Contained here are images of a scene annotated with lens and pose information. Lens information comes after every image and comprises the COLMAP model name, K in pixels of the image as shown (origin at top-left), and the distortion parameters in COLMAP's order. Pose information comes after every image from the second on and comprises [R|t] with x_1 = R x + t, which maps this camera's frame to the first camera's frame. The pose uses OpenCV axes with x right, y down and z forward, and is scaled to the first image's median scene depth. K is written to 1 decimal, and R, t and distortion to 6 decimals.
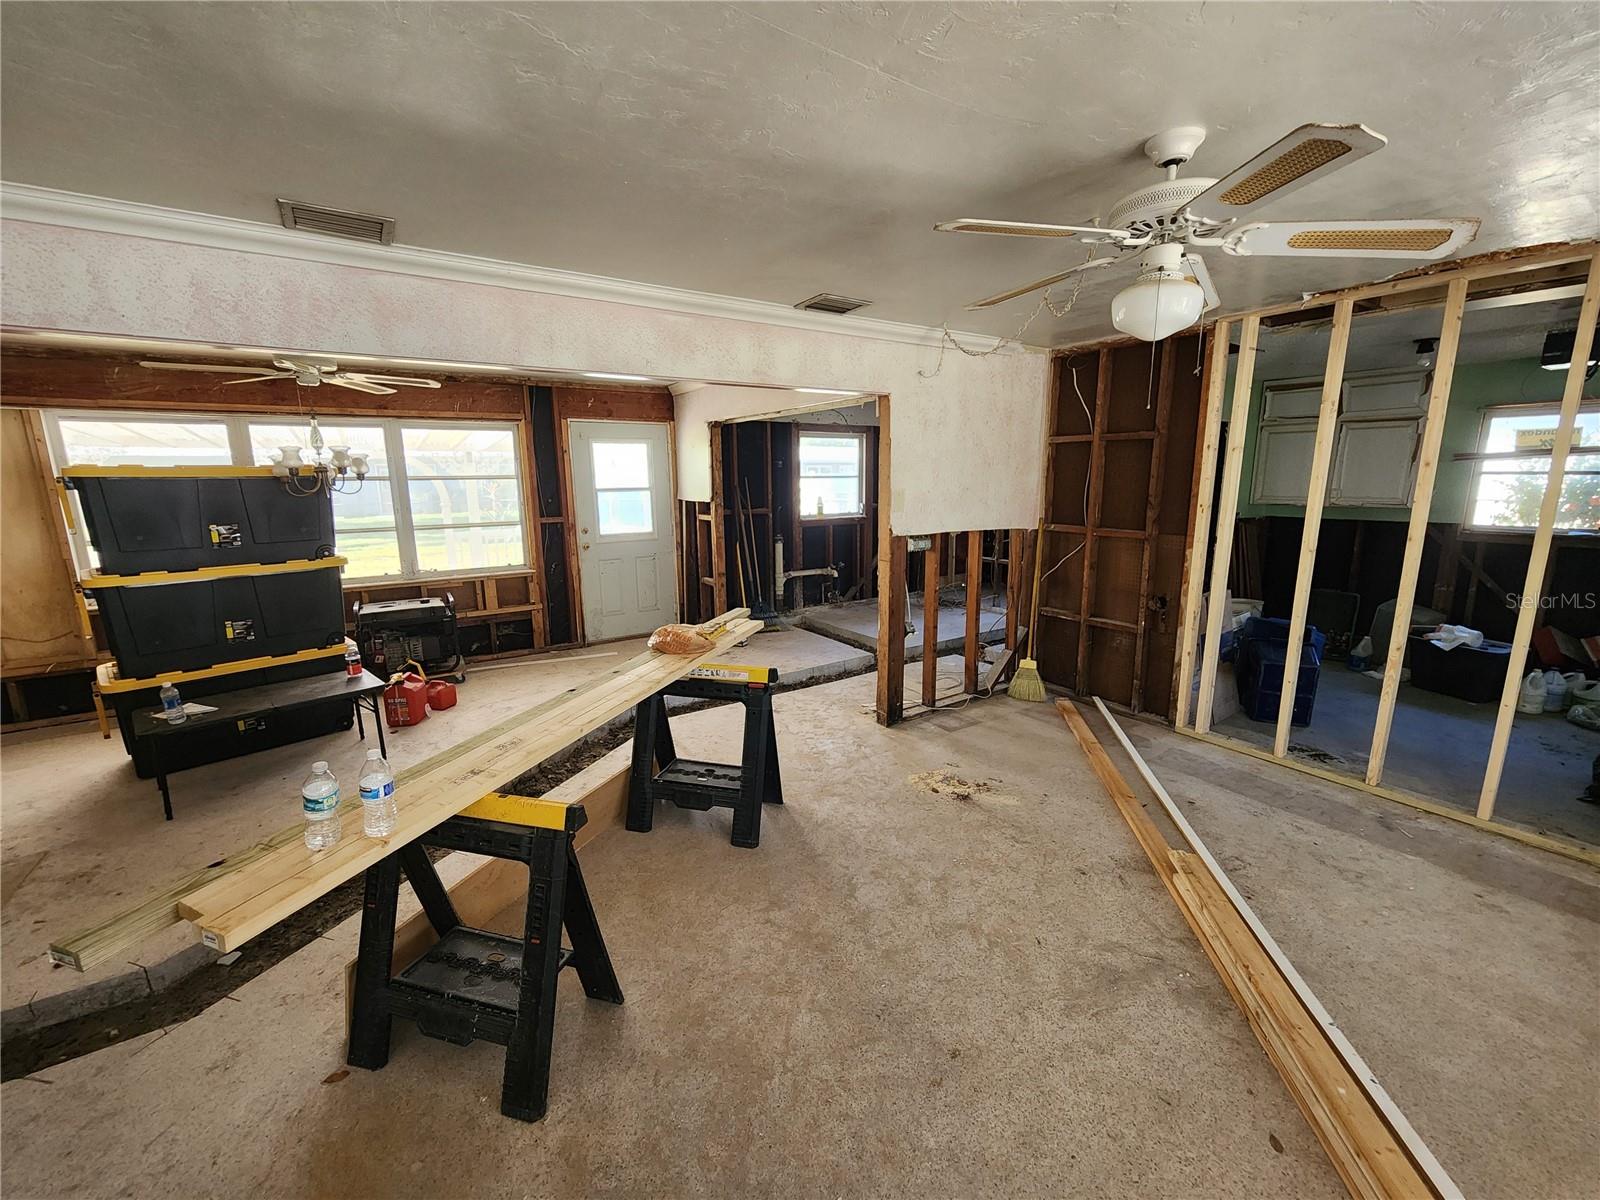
lens RADIAL K [[649.5, 0, 800.9], [0, 649.5, 596.5], [0, 0, 1]] dist [-0.001437, -0.001186]
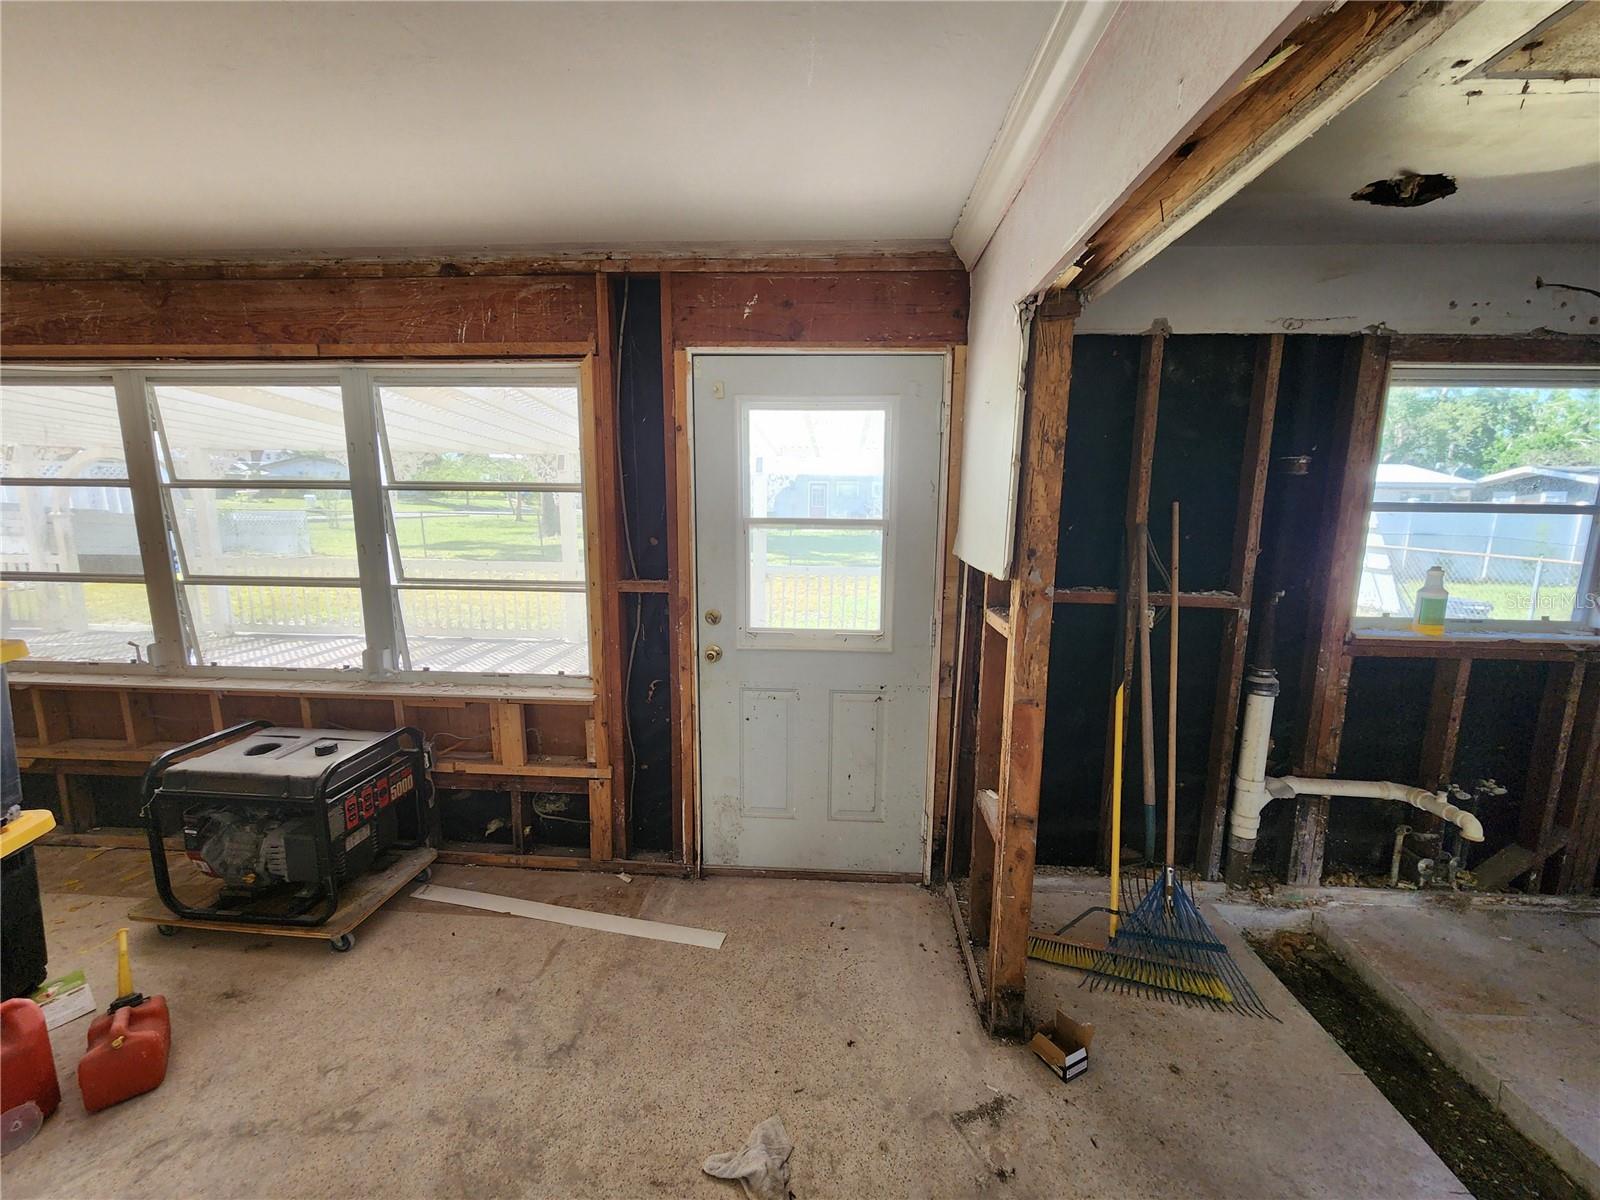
lens RADIAL K [[649.5, 0, 808.3], [0, 649.5, 600.4], [0, 0, 1]] dist [-0.001437, -0.001186]
pose [[0.800976, 0.116989, -0.587155, -0.035112], [-0.130482, 0.991259, 0.019508, -0.122846], [0.584305, 0.060988, 0.809239, 0.664011]]
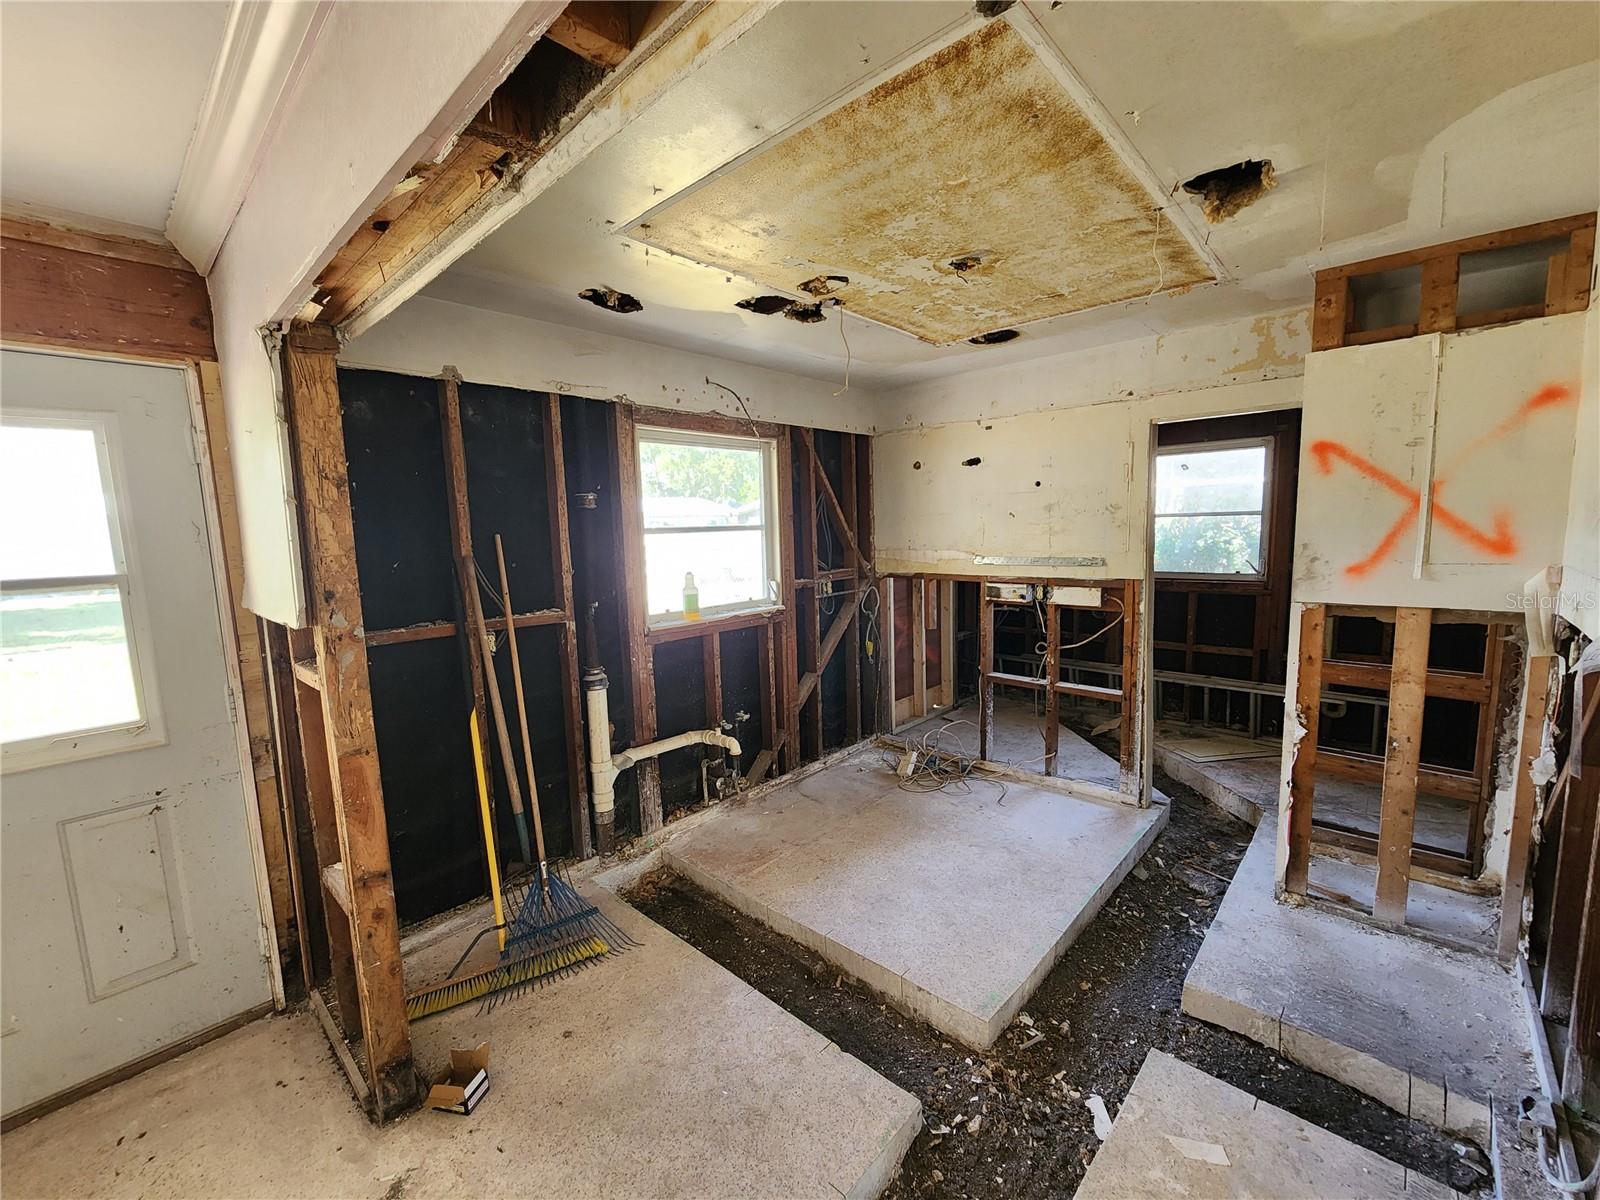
lens RADIAL K [[649.5, 0, 801.2], [0, 649.5, 602.6], [0, 0, 1]] dist [-0.001437, -0.001186]
pose [[0.971394, -0.044757, 0.233218, -0.001598], [0.060456, 0.996329, -0.060602, -0.119940], [-0.229650, 0.072968, 0.970534, 0.647716]]
